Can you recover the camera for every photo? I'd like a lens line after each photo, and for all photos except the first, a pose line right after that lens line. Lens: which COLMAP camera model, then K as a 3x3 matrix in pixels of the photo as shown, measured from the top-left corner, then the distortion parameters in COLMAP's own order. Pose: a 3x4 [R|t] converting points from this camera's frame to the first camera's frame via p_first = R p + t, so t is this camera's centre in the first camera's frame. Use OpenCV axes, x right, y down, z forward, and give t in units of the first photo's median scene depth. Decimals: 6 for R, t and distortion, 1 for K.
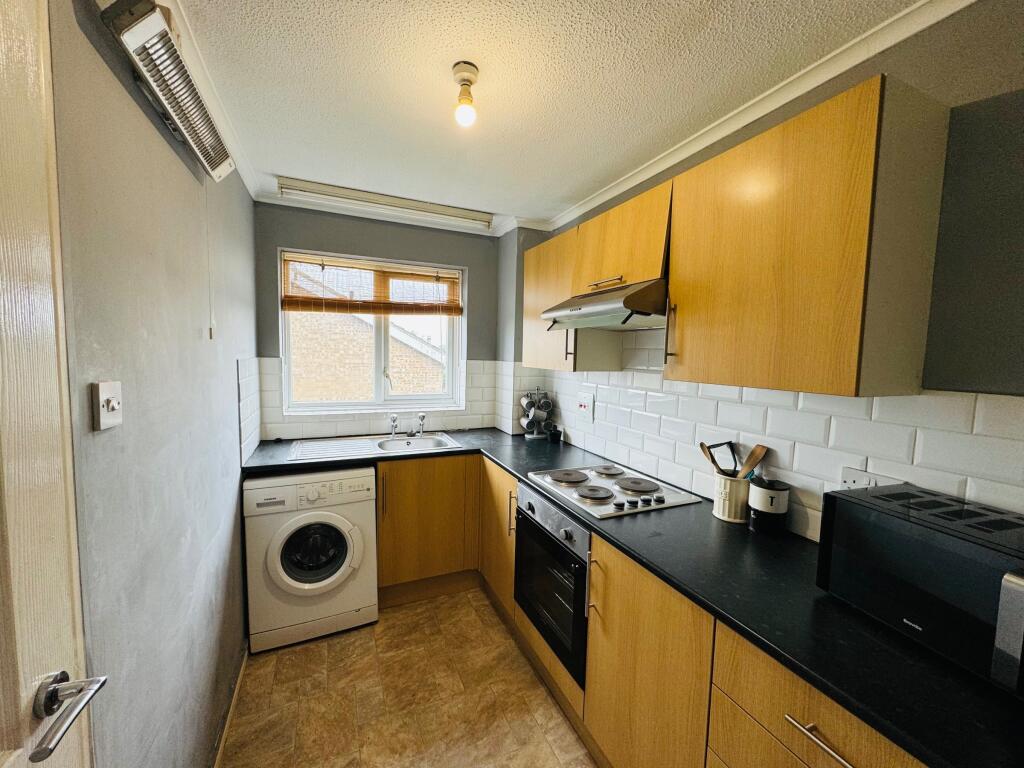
lens RADIAL K [[410.7, 0, 515.4], [0, 410.7, 385.3], [0, 0, 1]] dist [-0.003147, 0.000005]
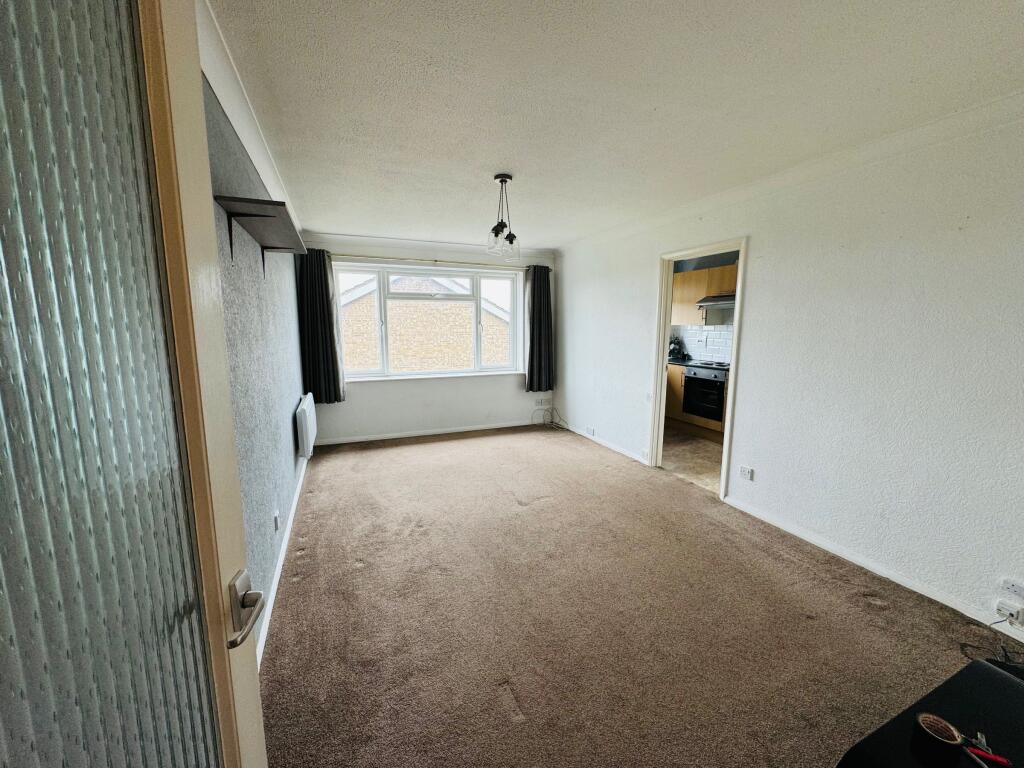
lens RADIAL K [[410.7, 0, 514.3], [0, 410.7, 382.1], [0, 0, 1]] dist [-0.003147, 0.000005]
pose [[0.999439, -0.021920, -0.025321, -1.183179], [0.023531, 0.997595, 0.065196, 0.149142], [0.023831, -0.065756, 0.997551, -1.936564]]
